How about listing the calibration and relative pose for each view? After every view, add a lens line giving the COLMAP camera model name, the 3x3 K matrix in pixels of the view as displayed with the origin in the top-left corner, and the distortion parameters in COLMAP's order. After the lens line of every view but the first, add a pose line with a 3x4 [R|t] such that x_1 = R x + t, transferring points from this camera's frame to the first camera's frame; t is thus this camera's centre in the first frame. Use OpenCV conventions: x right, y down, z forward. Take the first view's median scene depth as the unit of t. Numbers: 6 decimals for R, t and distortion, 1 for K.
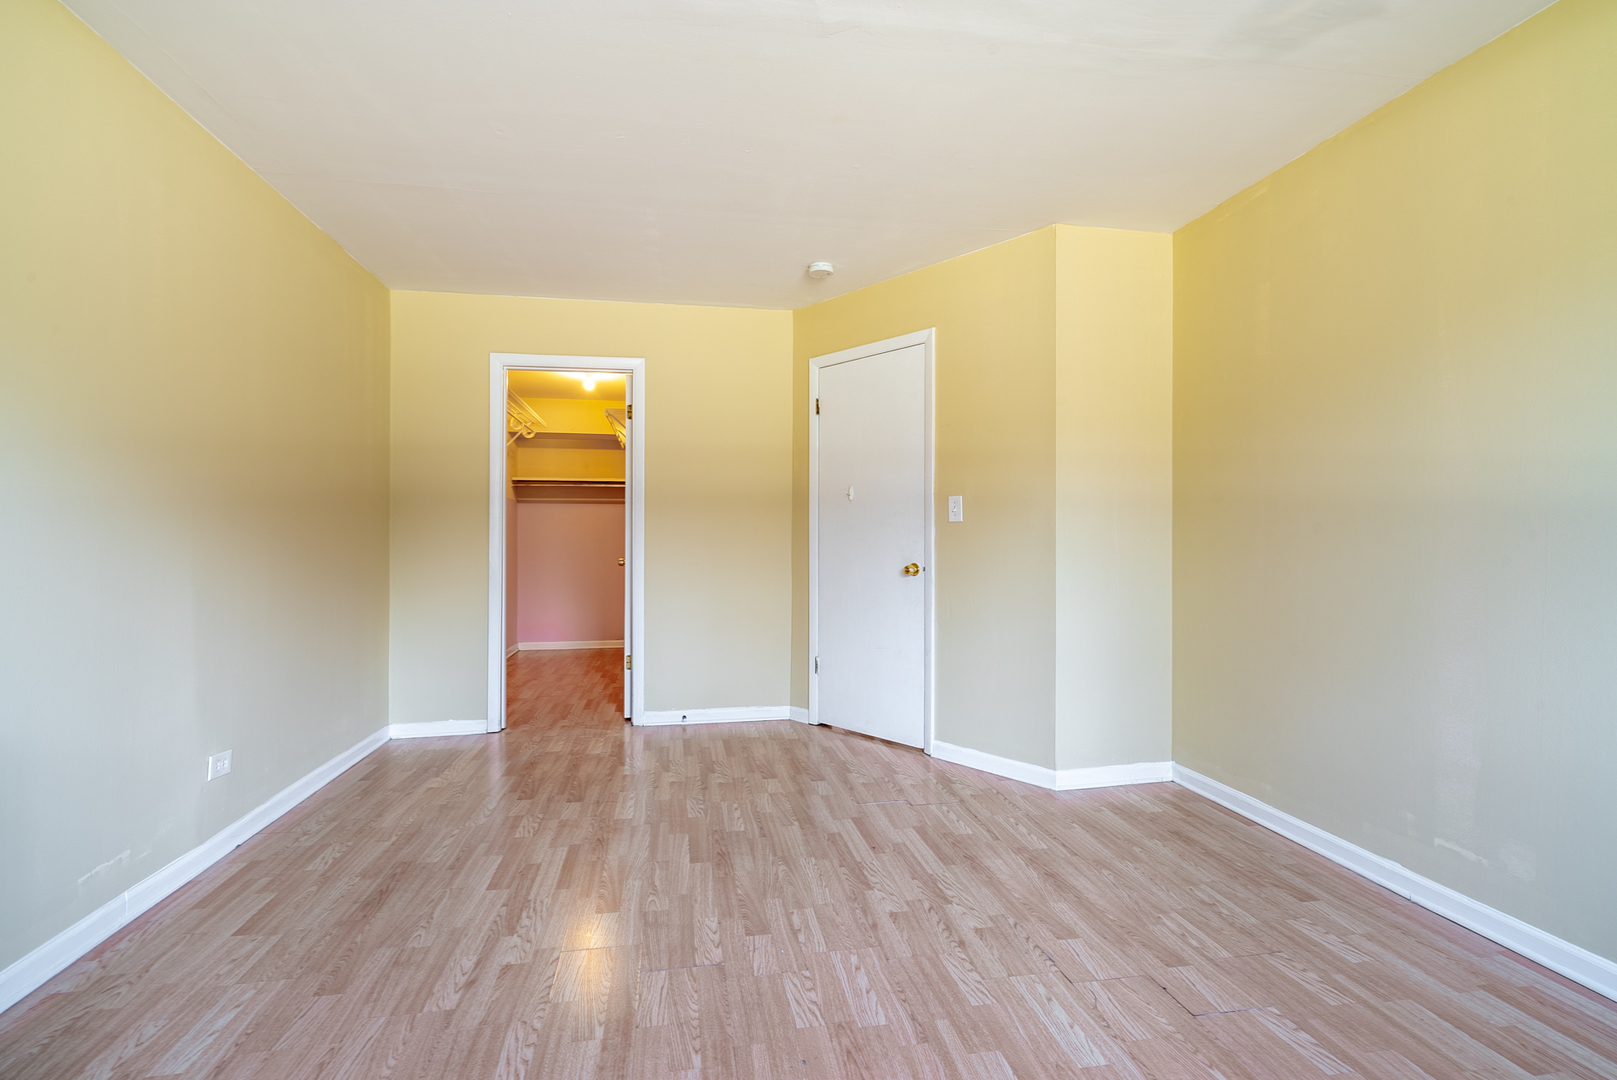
lens RADIAL K [[736.7, 0, 805.7], [0, 736.7, 545.7], [0, 0, 1]] dist [-0.000935, 0.000236]
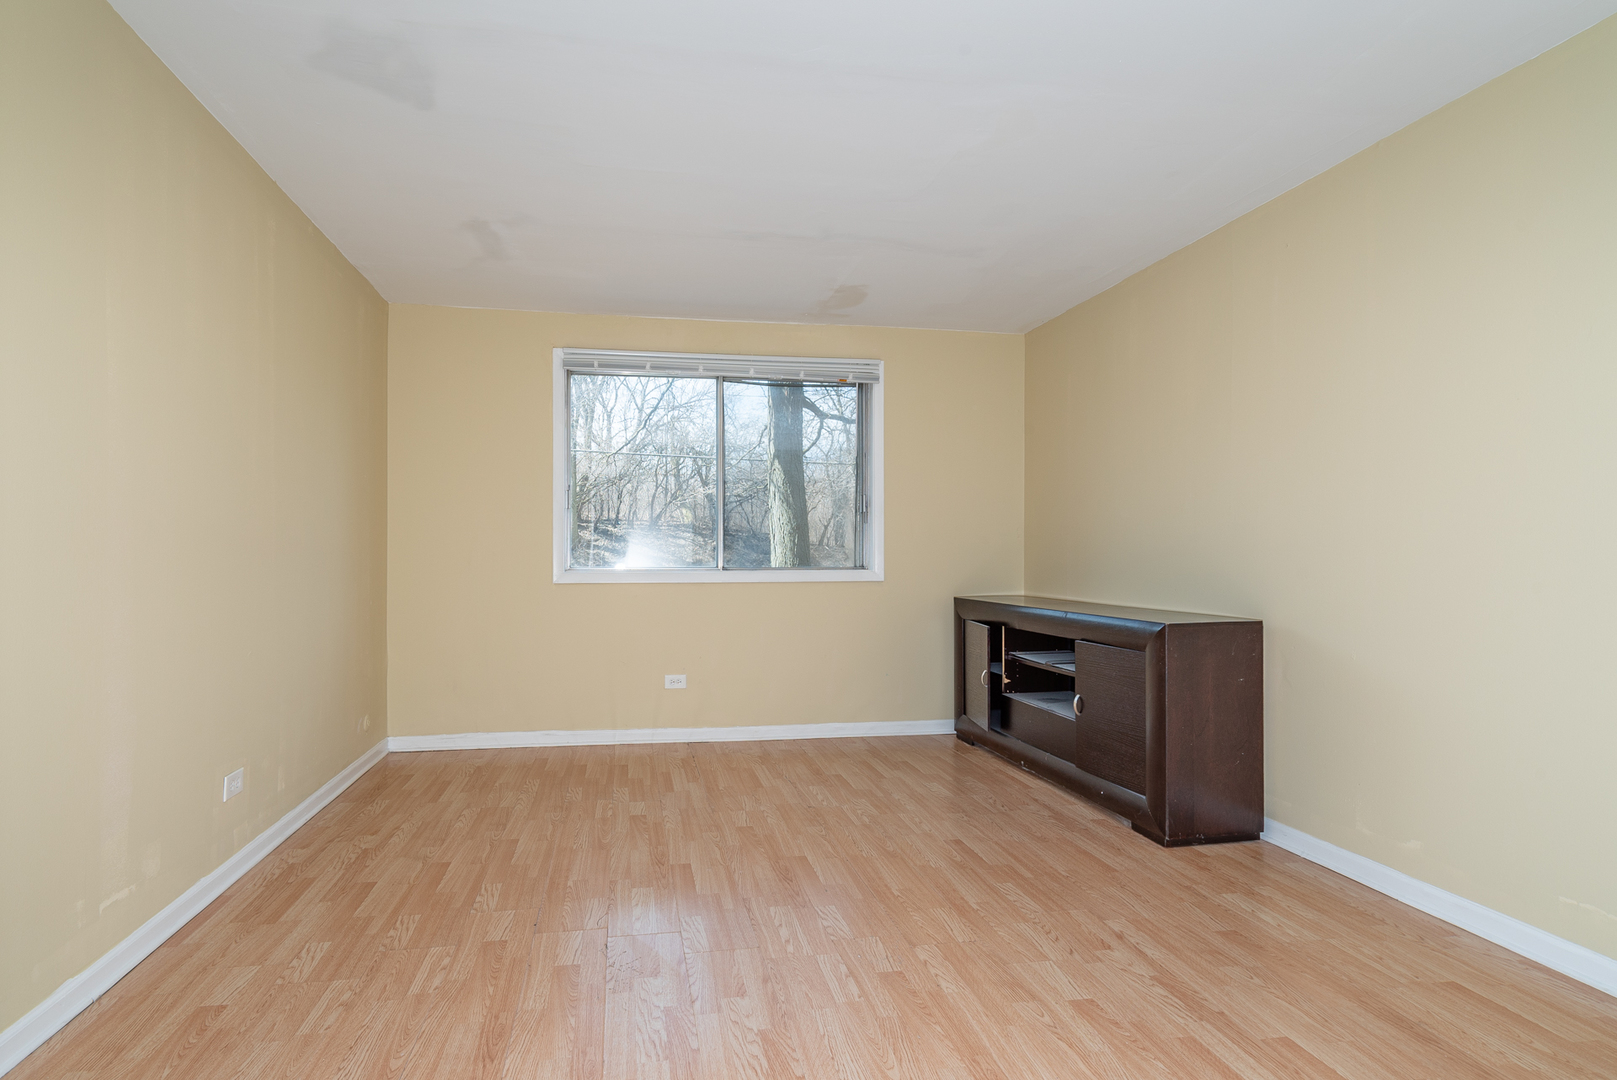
lens RADIAL K [[736.7, 0, 805.7], [0, 736.7, 545.7], [0, 0, 1]] dist [-0.000935, 0.000236]
pose [[-0.998702, -0.004785, -0.050715, 0.096029], [-0.004770, 0.999989, -0.000416, -0.020352], [0.050716, -0.000174, -0.998713, 1.982047]]
